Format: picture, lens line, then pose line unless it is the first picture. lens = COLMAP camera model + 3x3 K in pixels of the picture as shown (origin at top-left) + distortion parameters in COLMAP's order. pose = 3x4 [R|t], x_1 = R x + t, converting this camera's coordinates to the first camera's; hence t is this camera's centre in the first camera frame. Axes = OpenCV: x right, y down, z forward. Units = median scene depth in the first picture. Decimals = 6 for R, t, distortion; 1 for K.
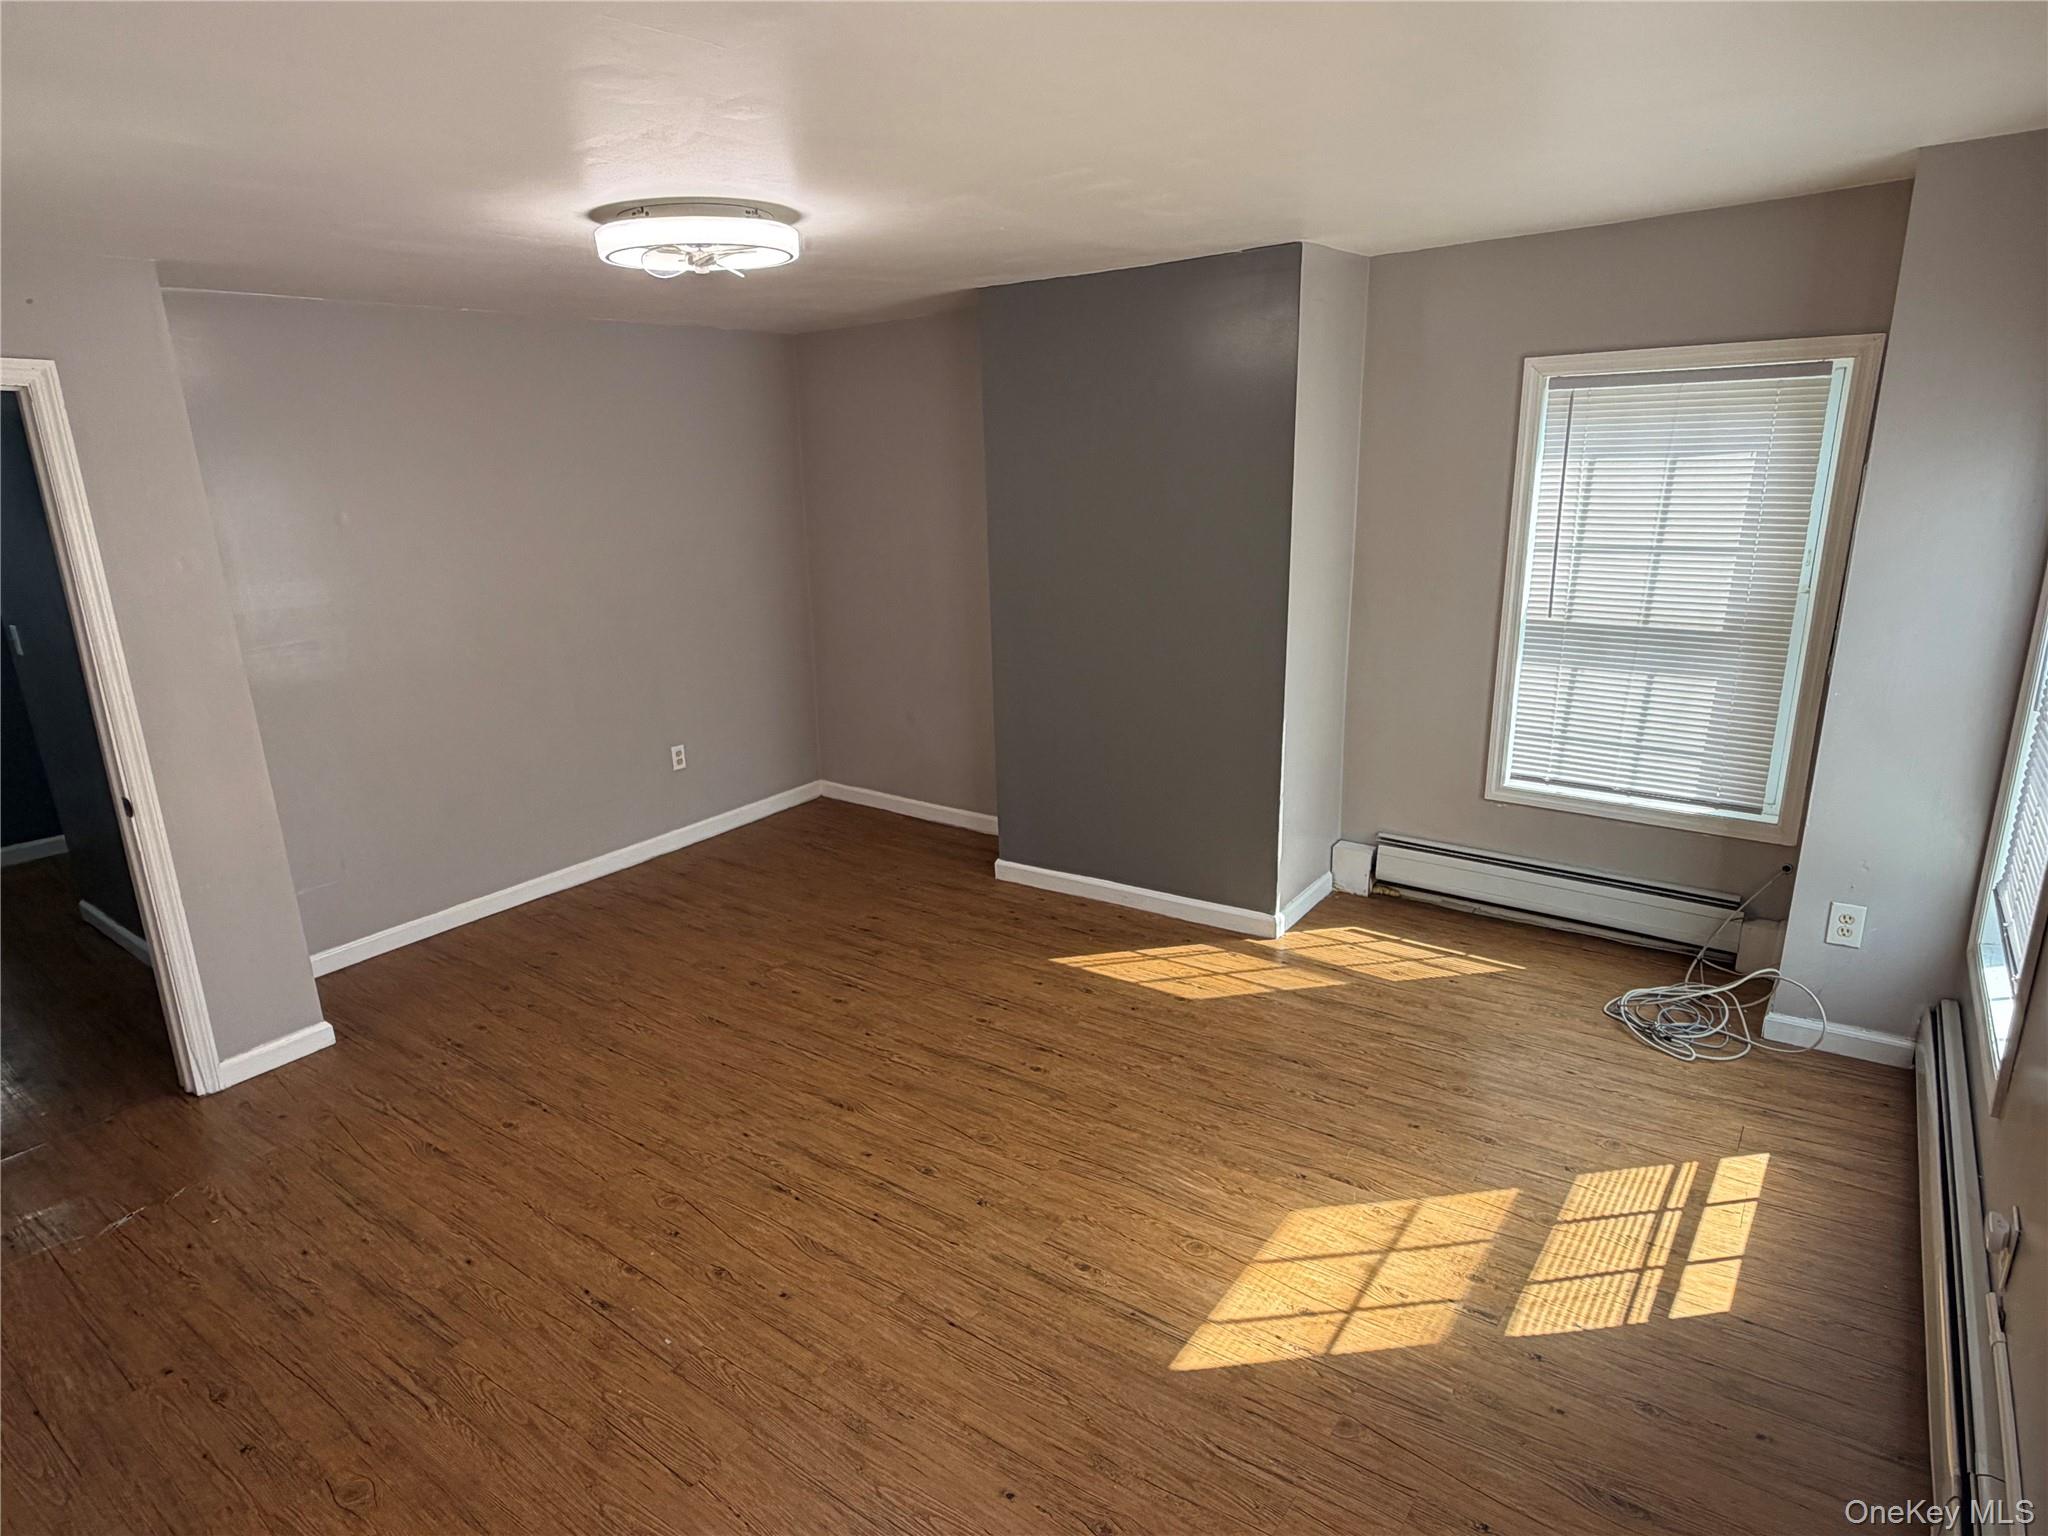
lens RADIAL K [[1145.3, 0, 1024.0], [0, 1145.3, 768.0], [0, 0, 1]] dist [0.003914, 0.000619]
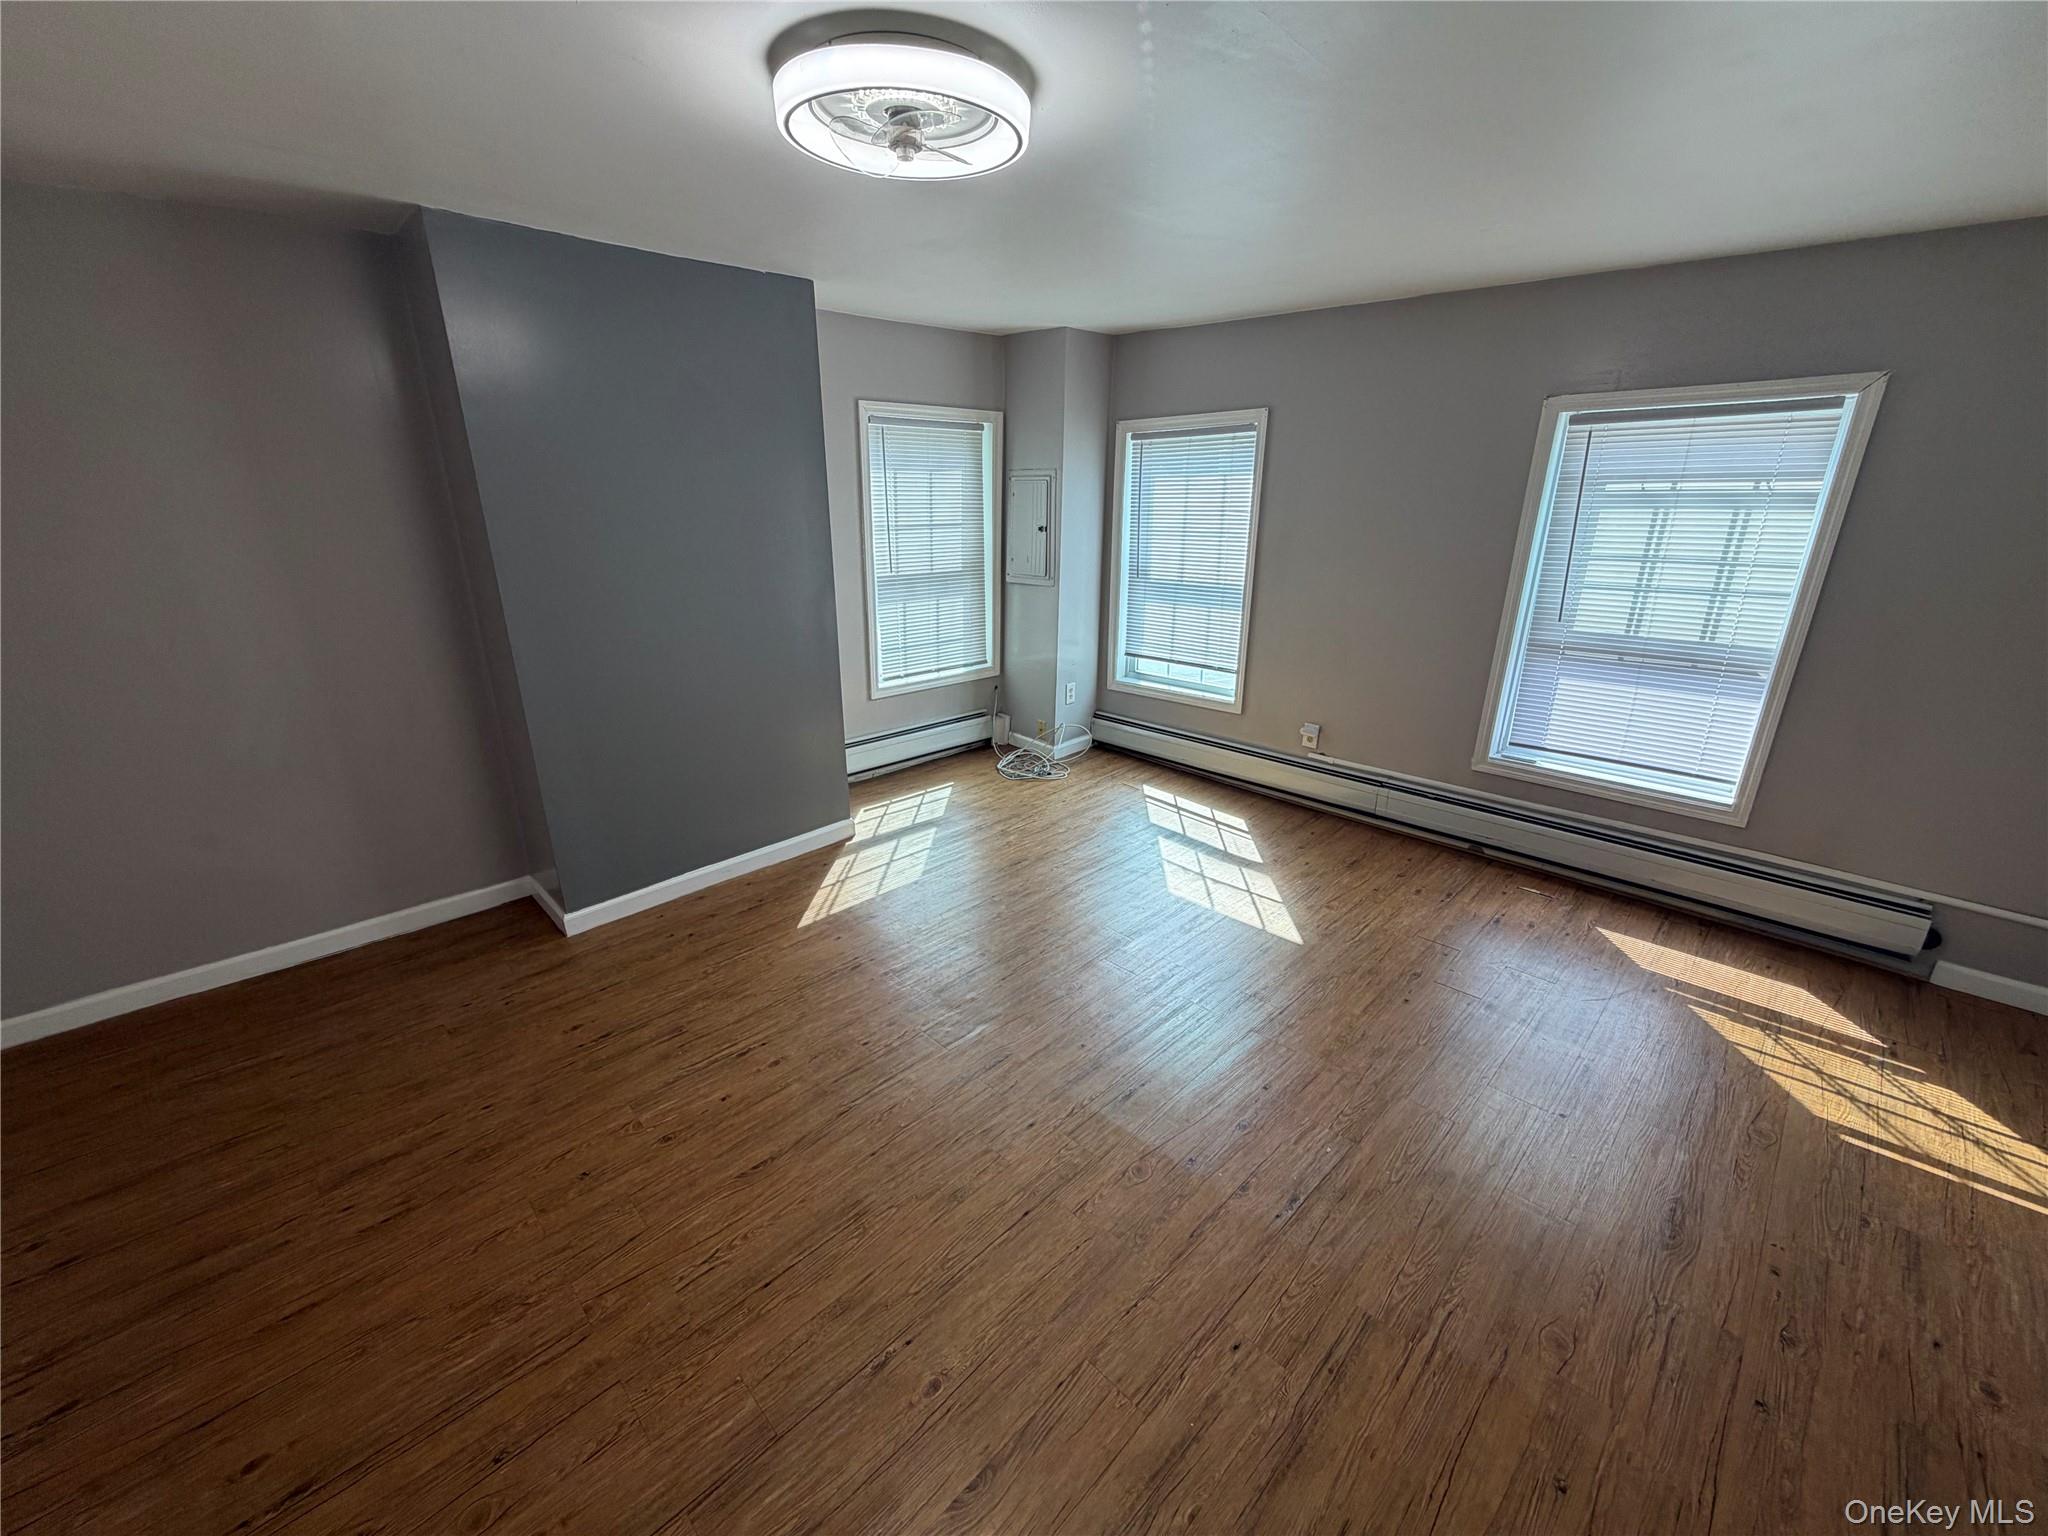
lens RADIAL K [[816.0, 0, 1020.0], [0, 816.0, 770.2], [0, 0, 1]] dist [-0.000259, 0.000299]
pose [[0.150791, -0.295764, 0.943285, -0.778657], [0.252971, 0.933969, 0.252404, -0.138056], [-0.955651, 0.200563, 0.215653, 0.760671]]
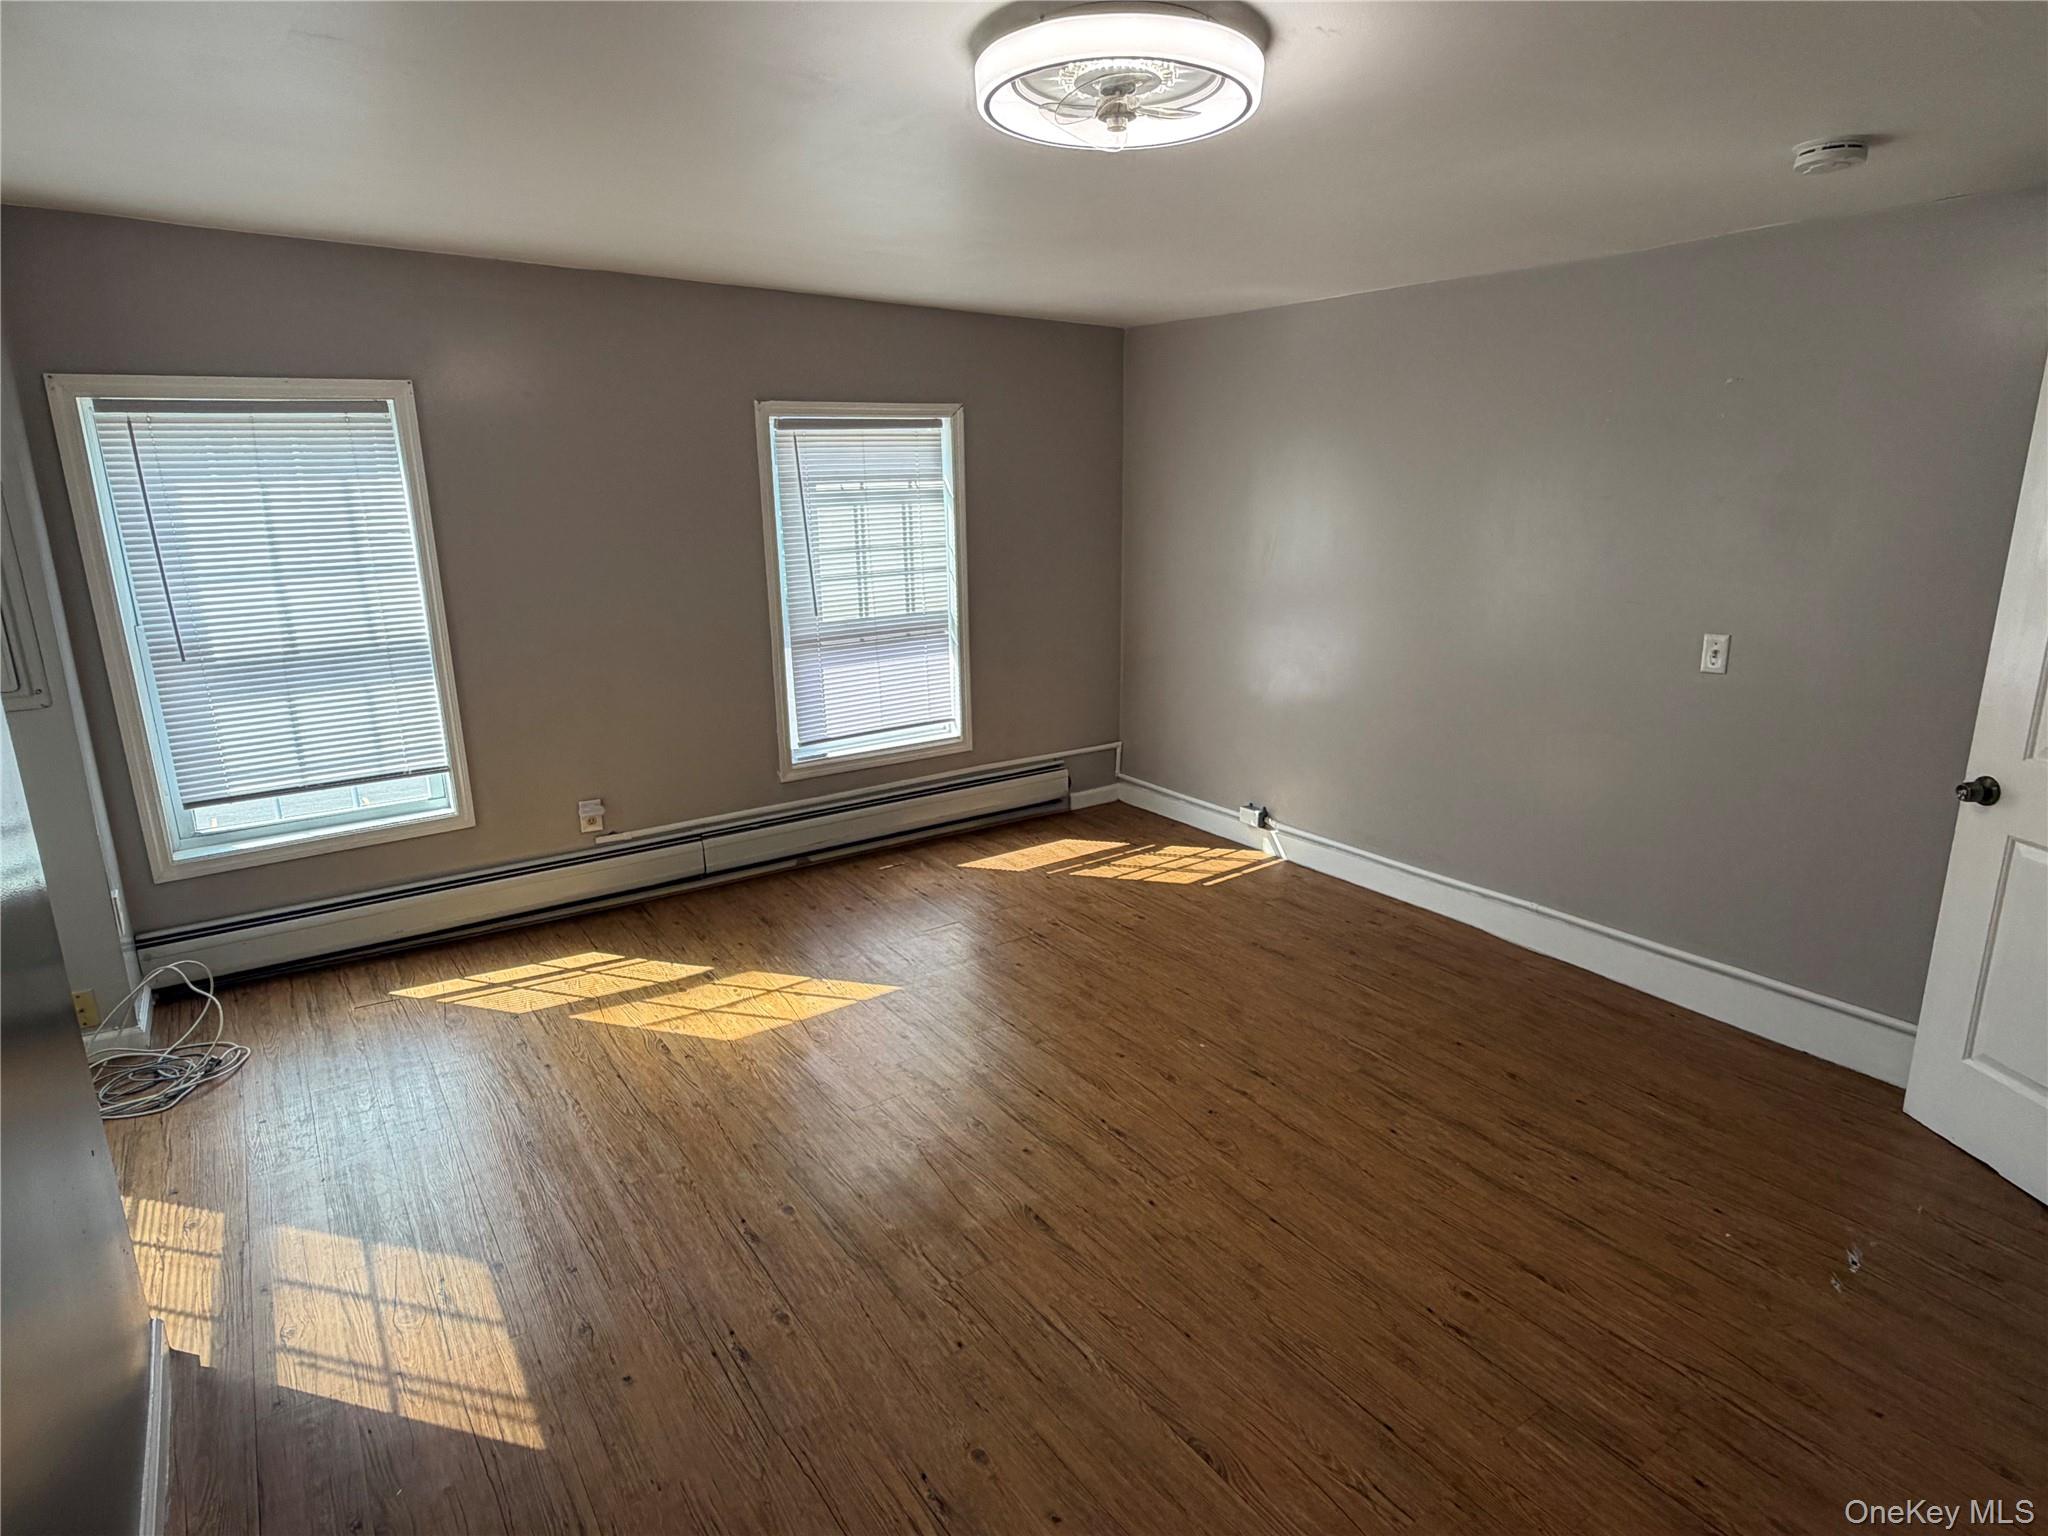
lens RADIAL K [[1128.7, 0, 1029.6], [0, 1128.7, 772.0], [0, 0, 1]] dist [0.002345, -0.000226]
pose [[-0.946229, -0.041148, 0.320871, -0.395506], [0.122523, 0.872399, 0.473190, -0.357294], [-0.299398, 0.487060, -0.820447, 1.494002]]
